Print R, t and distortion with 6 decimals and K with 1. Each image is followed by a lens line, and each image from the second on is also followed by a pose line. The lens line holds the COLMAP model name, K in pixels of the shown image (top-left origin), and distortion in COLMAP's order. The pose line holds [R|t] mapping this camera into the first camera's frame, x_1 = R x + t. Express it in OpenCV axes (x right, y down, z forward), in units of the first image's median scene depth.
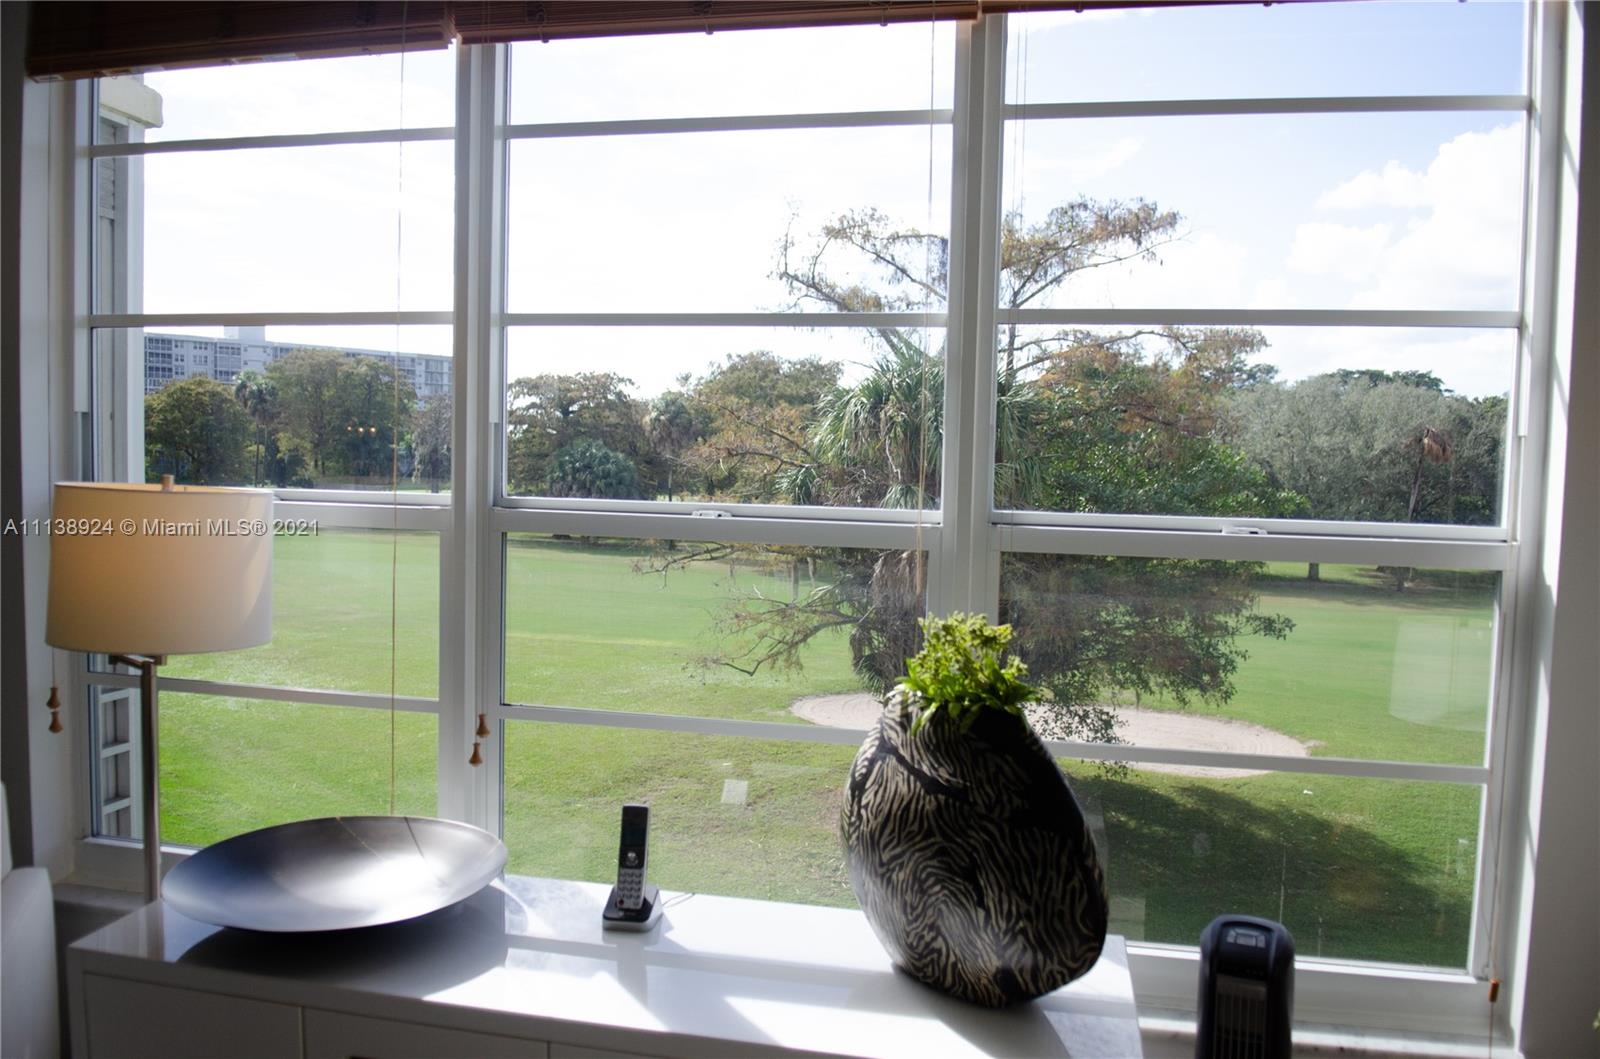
lens RADIAL K [[1184.8, 0, 800.5], [0, 1184.8, 531.2], [0, 0, 1]] dist [-0.020375, -0.041055]
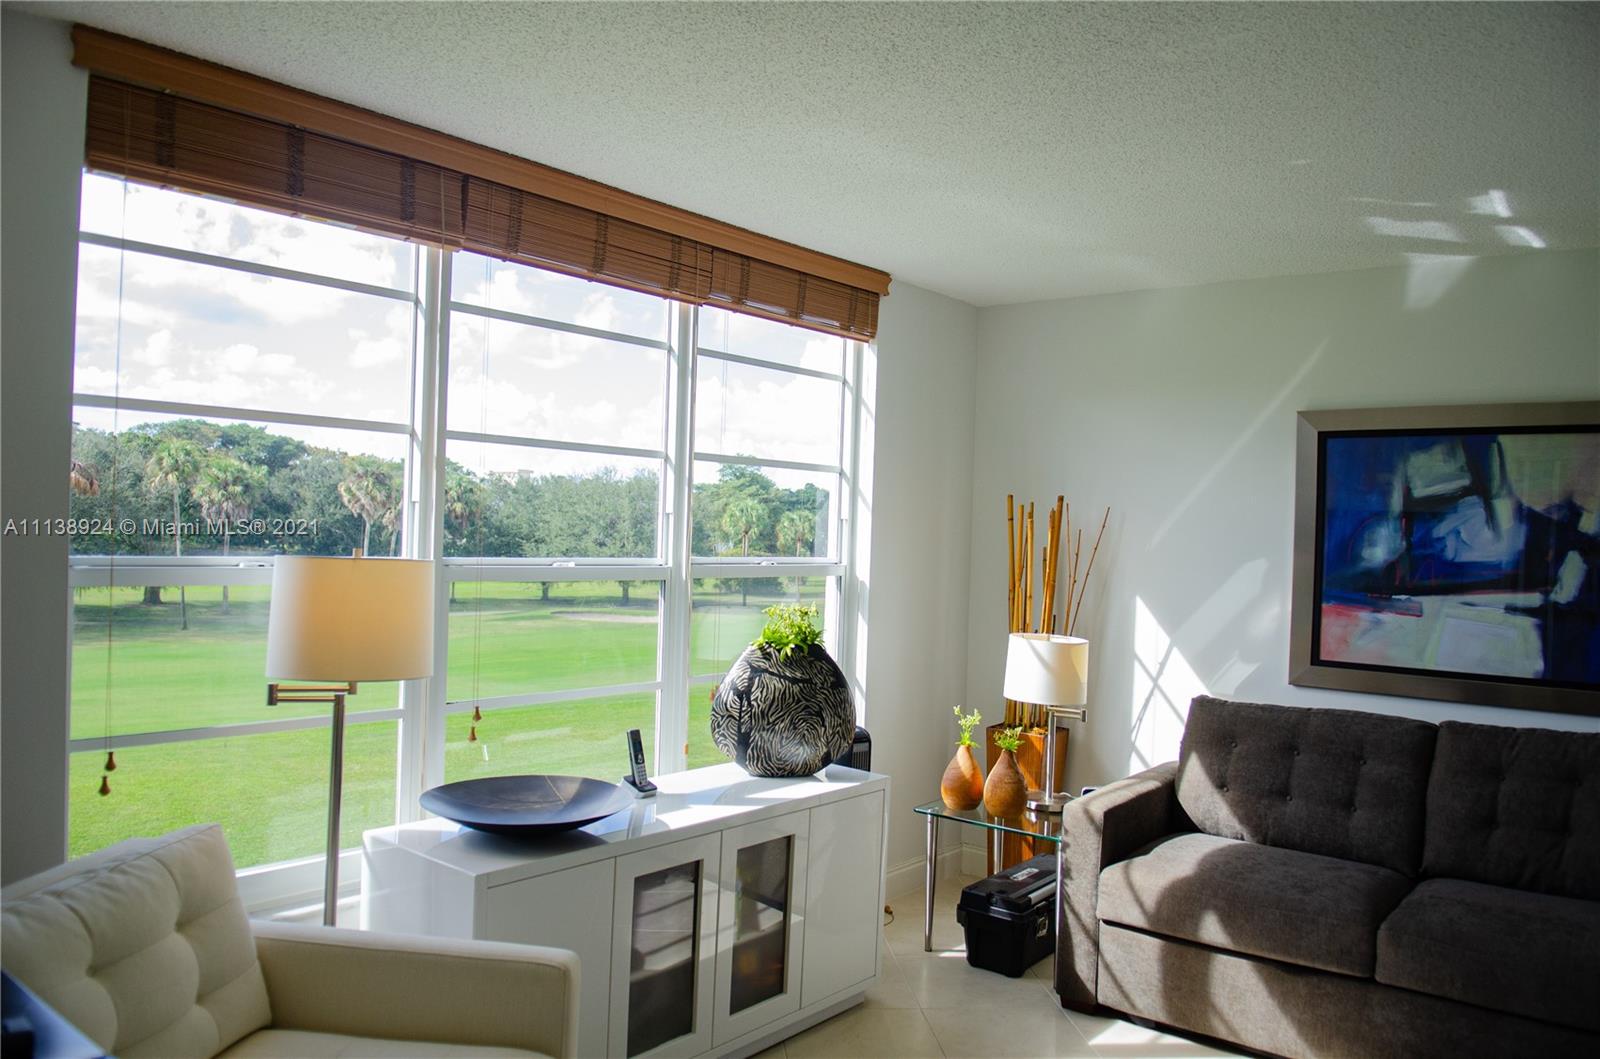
lens RADIAL K [[1184.8, 0, 800.5], [0, 1184.8, 531.2], [0, 0, 1]] dist [-0.020375, -0.041055]
pose [[0.471623, -0.011776, 0.881721, -1.720605], [0.035754, 0.999344, -0.005777, -0.049807], [-0.881075, 0.034249, 0.471735, -0.070447]]
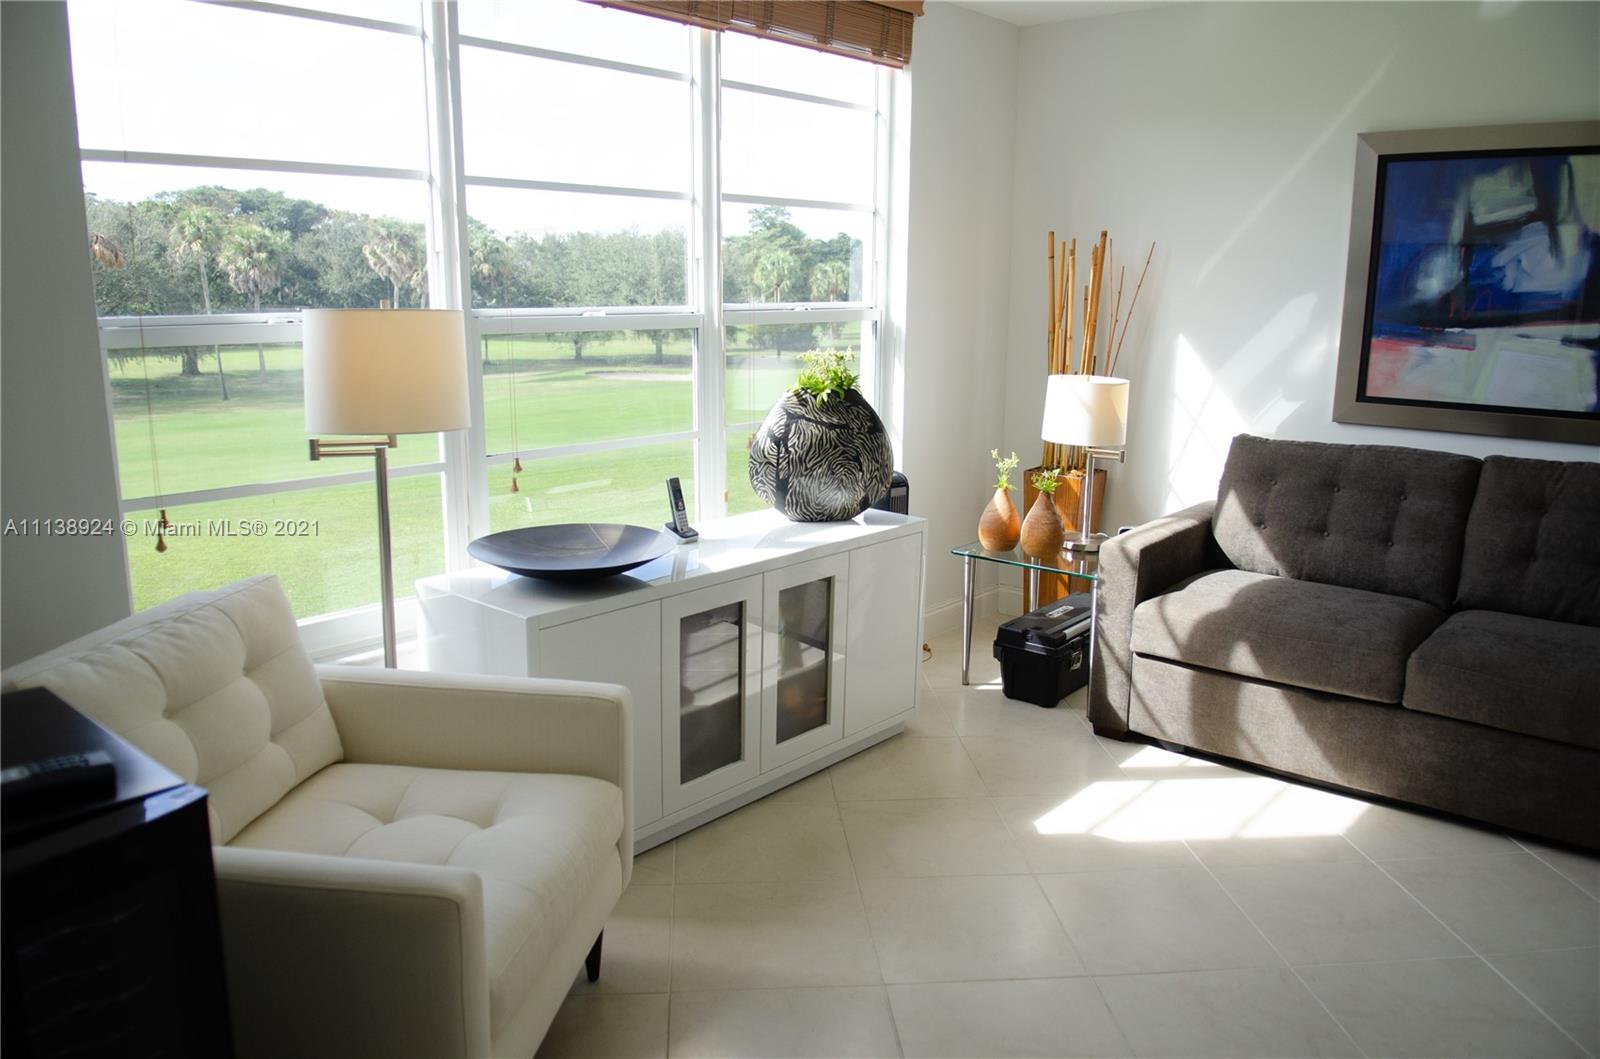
lens RADIAL K [[1184.8, 0, 800.5], [0, 1184.8, 531.2], [0, 0, 1]] dist [-0.020375, -0.041055]
pose [[0.495206, -0.201326, 0.845127, -1.710662], [0.061260, 0.978449, 0.197190, -0.032348], [-0.866613, -0.045877, 0.496867, -0.062810]]
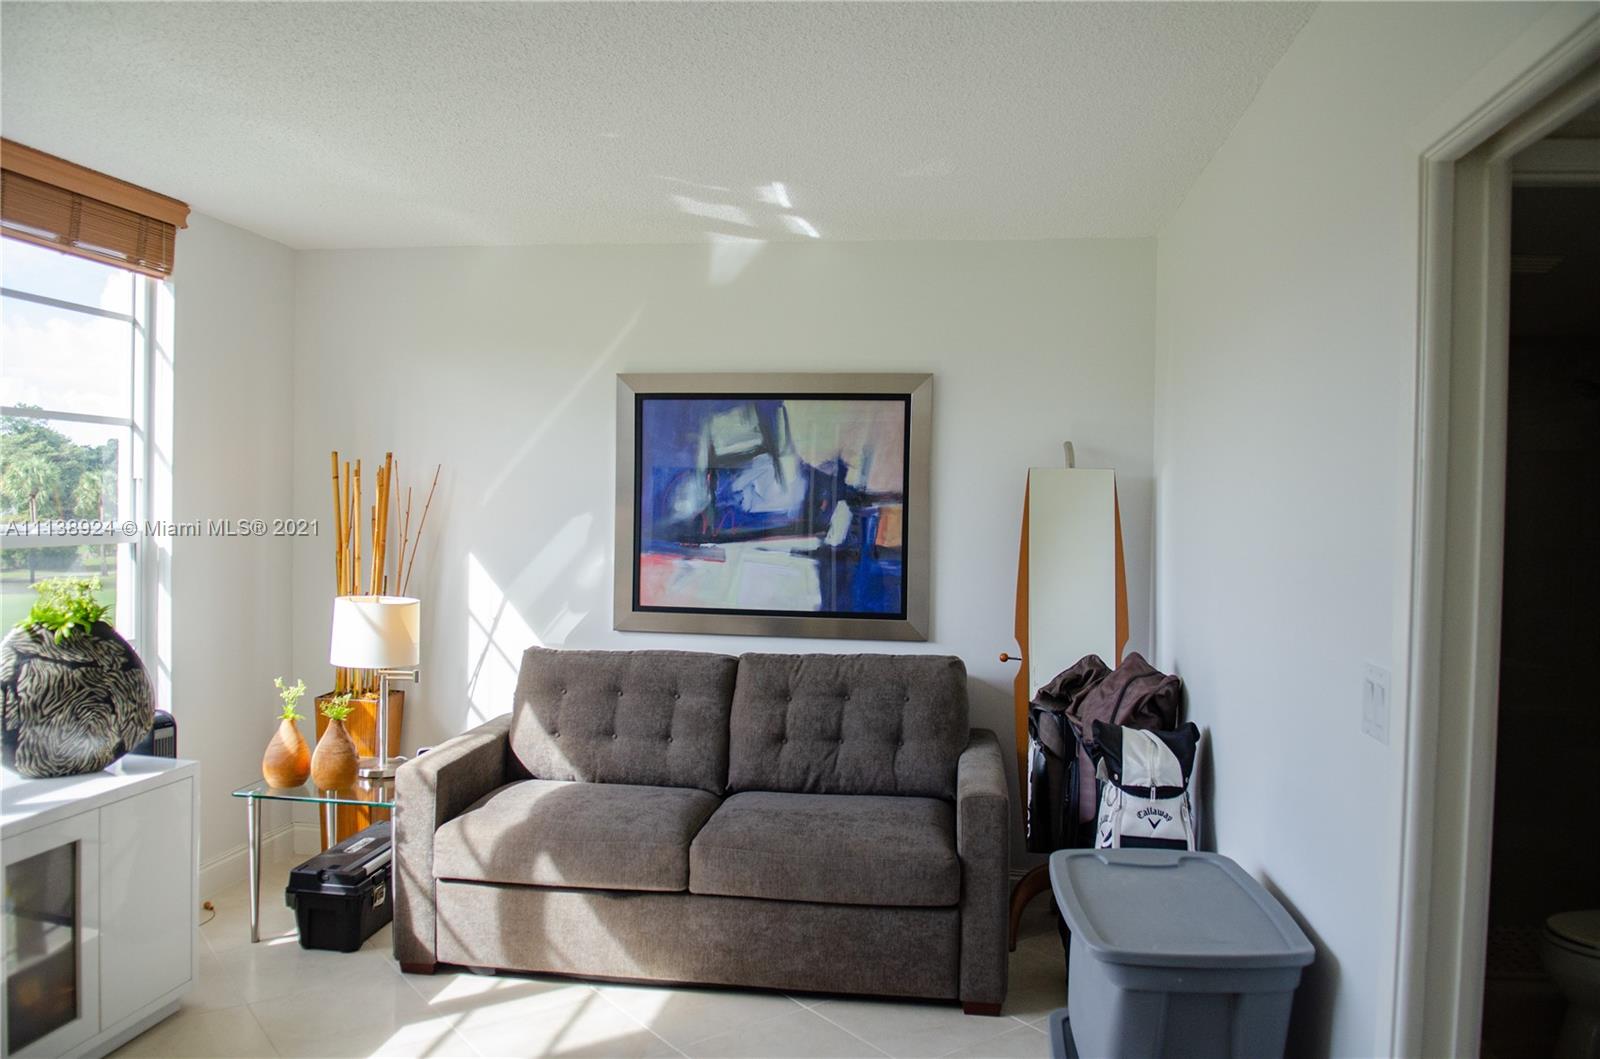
lens RADIAL K [[1184.8, 0, 800.5], [0, 1184.8, 531.2], [0, 0, 1]] dist [-0.020375, -0.041055]
pose [[-0.044675, -0.049482, 0.997775, -1.712173], [0.044881, 0.997665, 0.051486, -0.045427], [-0.997993, 0.047081, -0.042350, -0.111064]]
